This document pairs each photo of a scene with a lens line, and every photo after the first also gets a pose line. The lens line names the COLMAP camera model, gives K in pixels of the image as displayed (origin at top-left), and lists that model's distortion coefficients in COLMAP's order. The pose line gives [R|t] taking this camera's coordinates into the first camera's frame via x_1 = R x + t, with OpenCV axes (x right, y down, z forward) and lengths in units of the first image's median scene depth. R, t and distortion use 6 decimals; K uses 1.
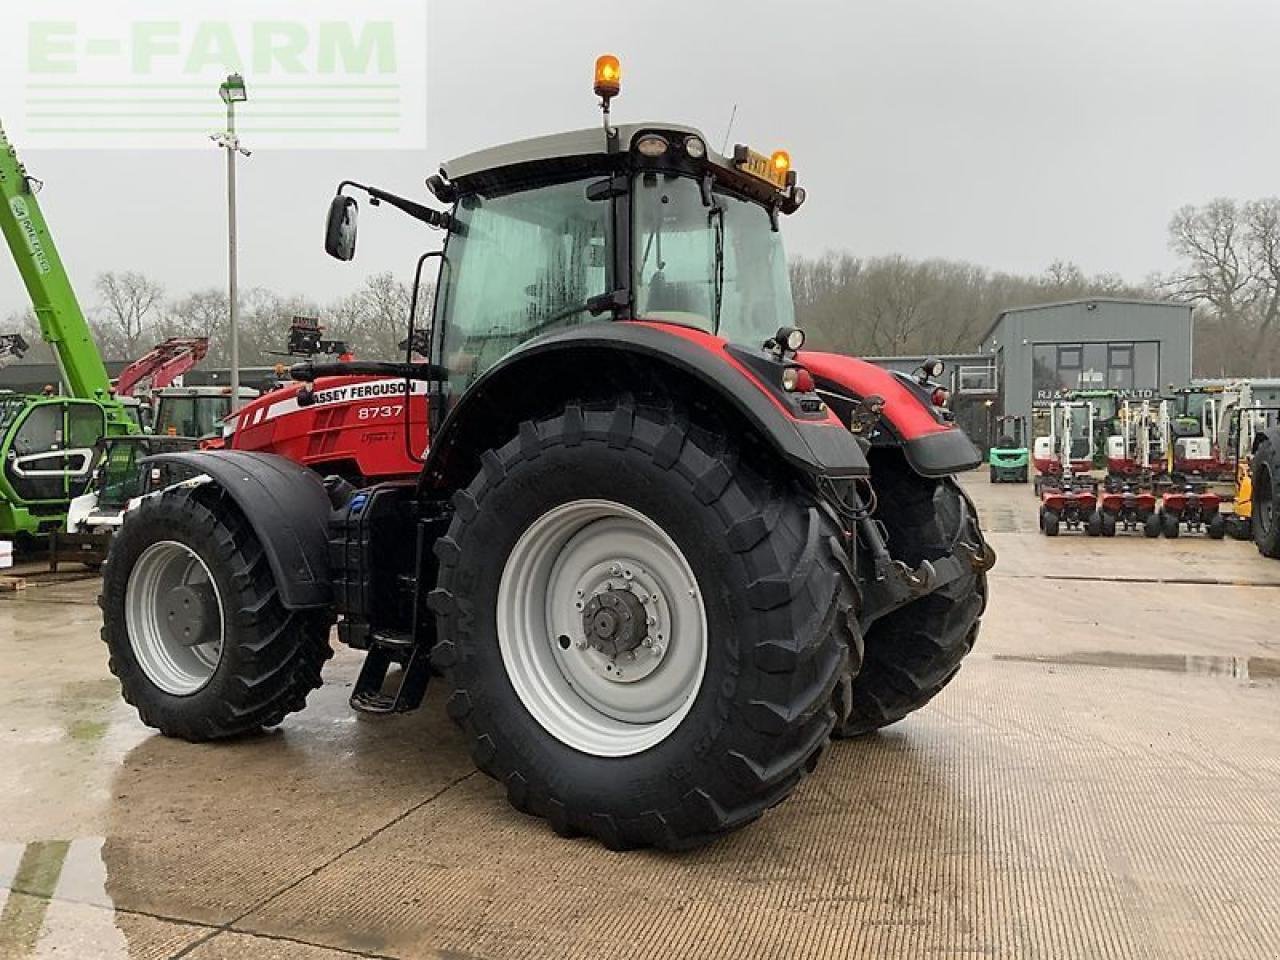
lens RADIAL K [[1045.9, 0, 643.4], [0, 1045.9, 466.4], [0, 0, 1]] dist [0.105053, -0.194179]
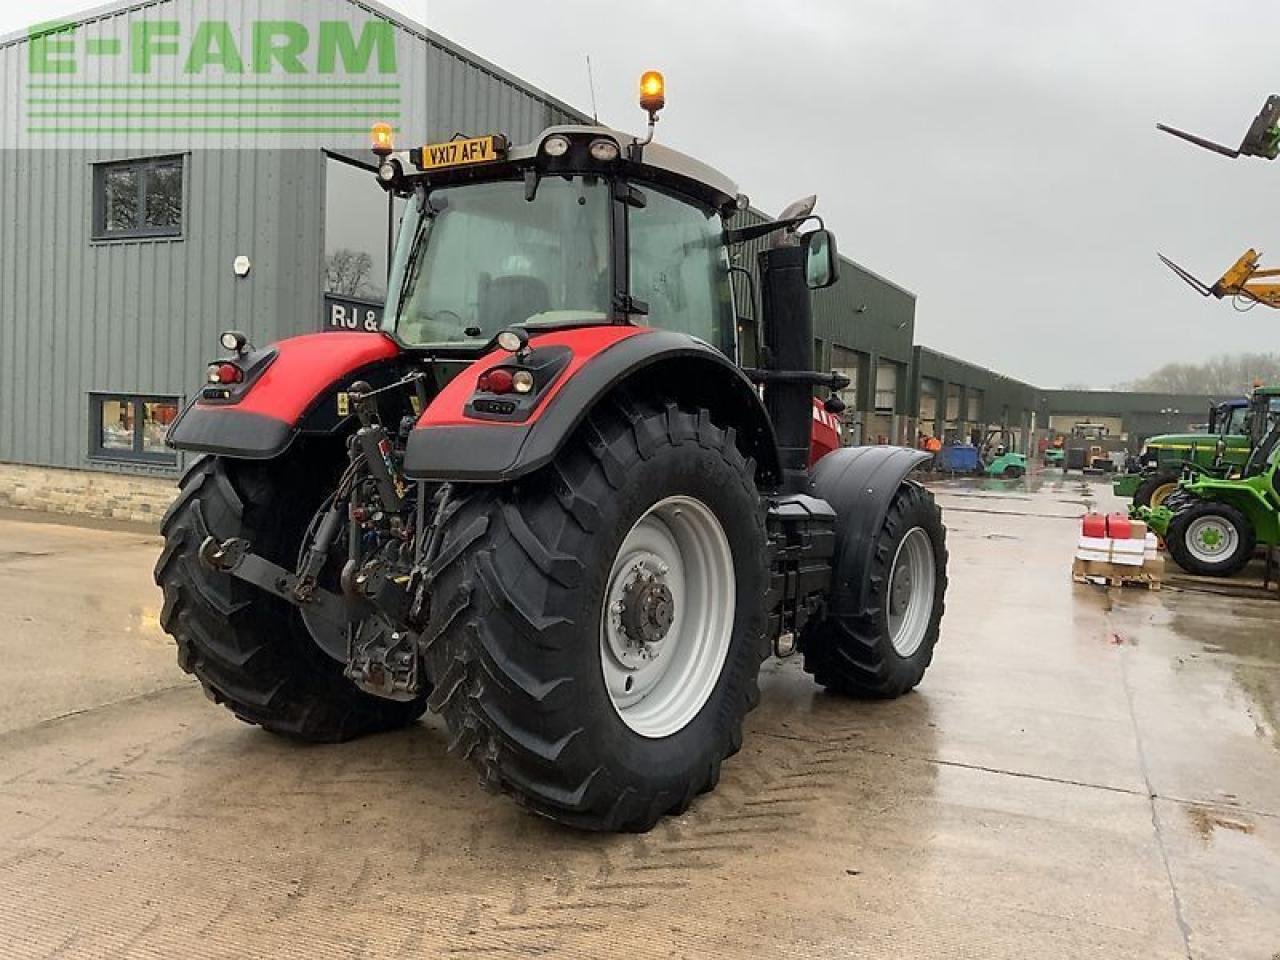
lens RADIAL K [[1045.9, 0, 643.4], [0, 1045.9, 466.4], [0, 0, 1]] dist [0.105053, -0.194179]
pose [[-0.049871, 0.042157, -0.997866, 1.020806], [-0.062838, 0.996997, 0.045261, -0.044707], [0.996777, 0.064961, -0.047072, 1.156967]]
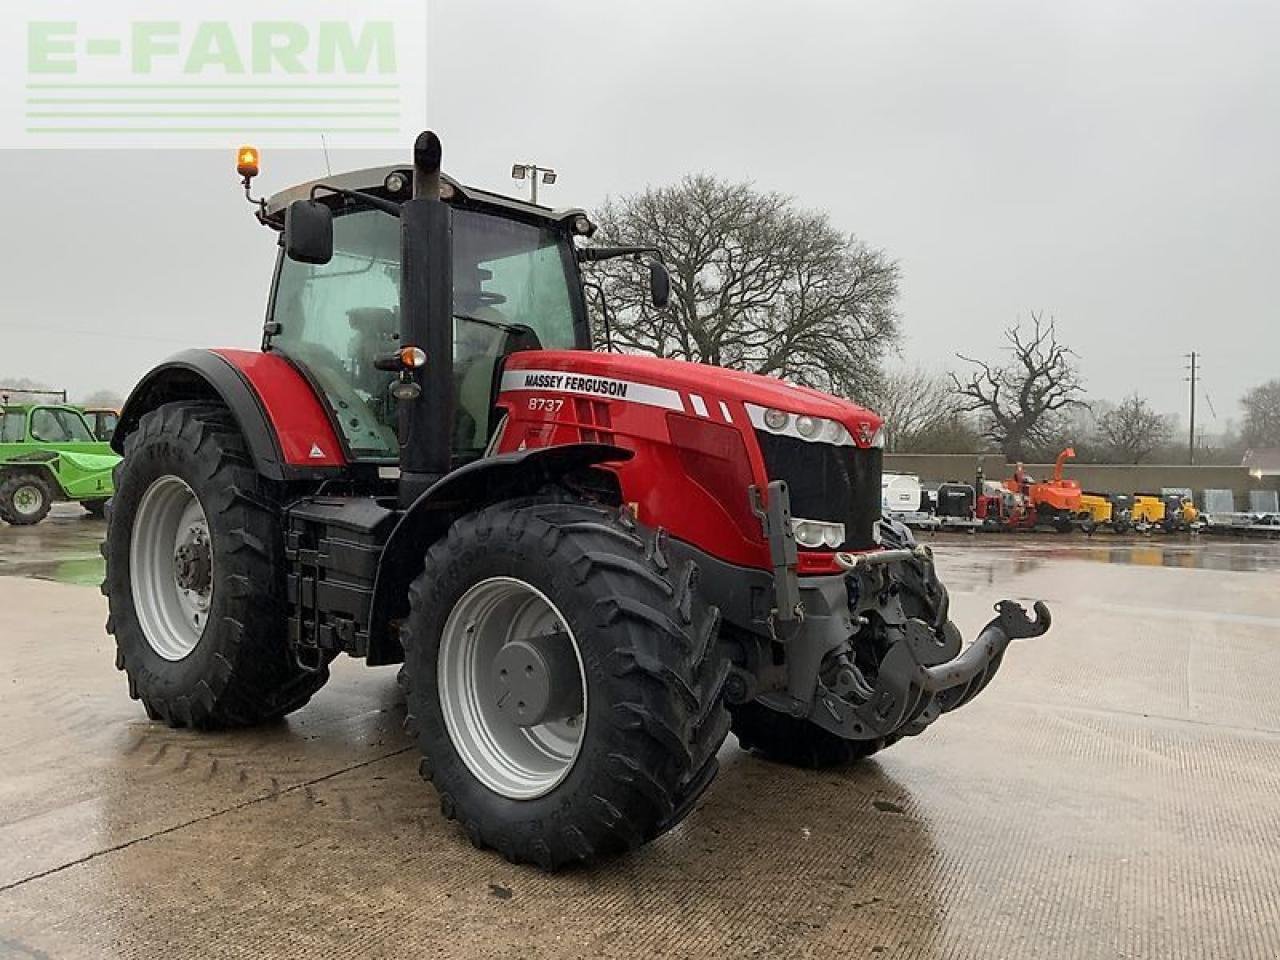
lens RADIAL K [[1046.9, 0, 642.7], [0, 1046.9, 477.0], [0, 0, 1]] dist [0.053734, -0.080467]
pose [[-0.986720, -0.023968, 0.160651, -0.444691], [-0.016601, 0.998755, 0.047046, -0.042782], [-0.161579, 0.043754, -0.985889, 2.128762]]
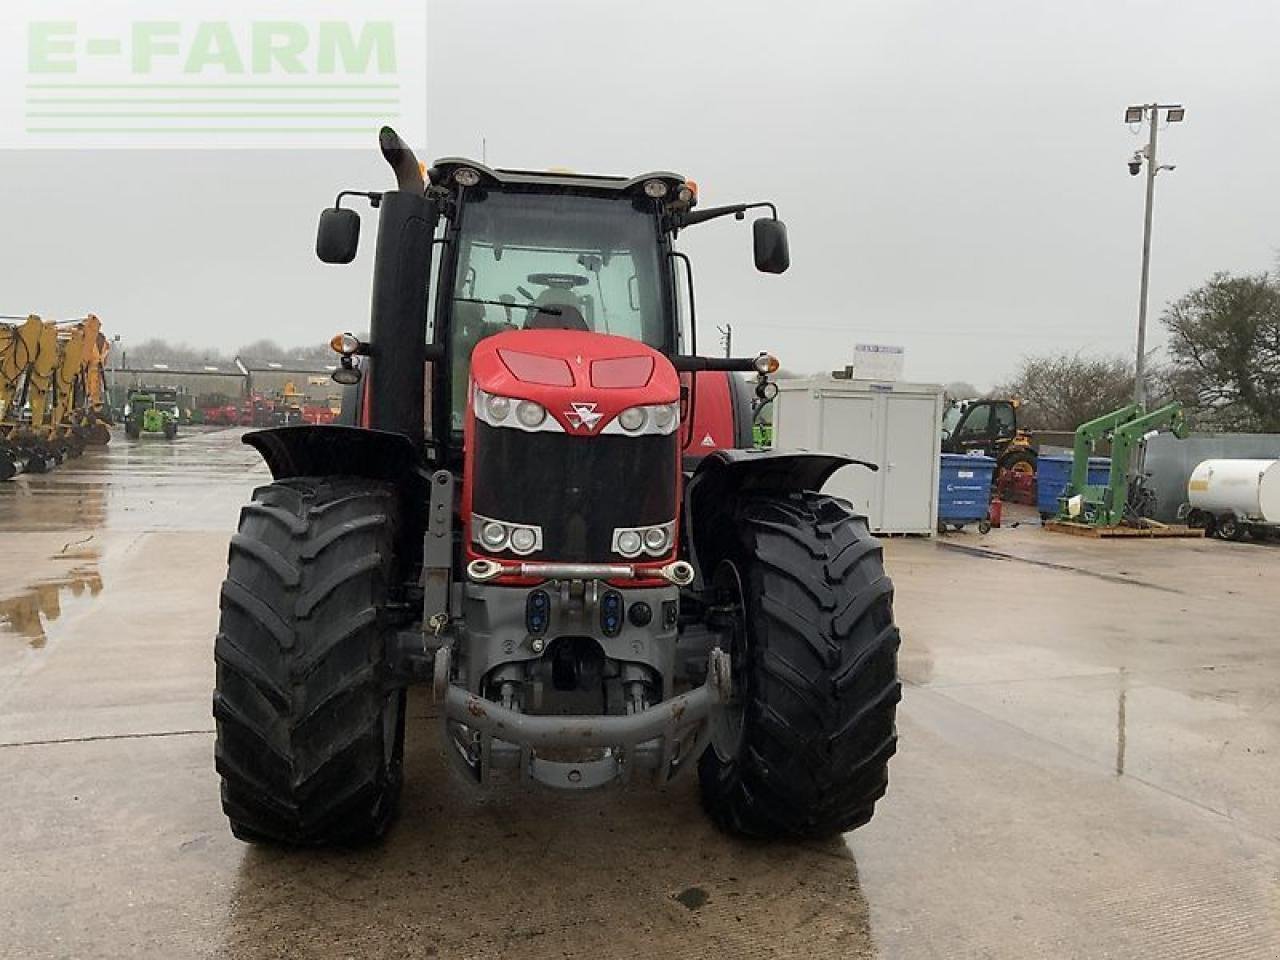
lens RADIAL K [[1045.9, 0, 643.4], [0, 1045.9, 466.4], [0, 0, 1]] dist [0.105053, -0.194179]
pose [[-0.637210, -0.052697, 0.768887, -1.000118], [-0.009968, 0.998140, 0.060148, -0.050564], [-0.770626, 0.030662, -0.636550, 1.697721]]
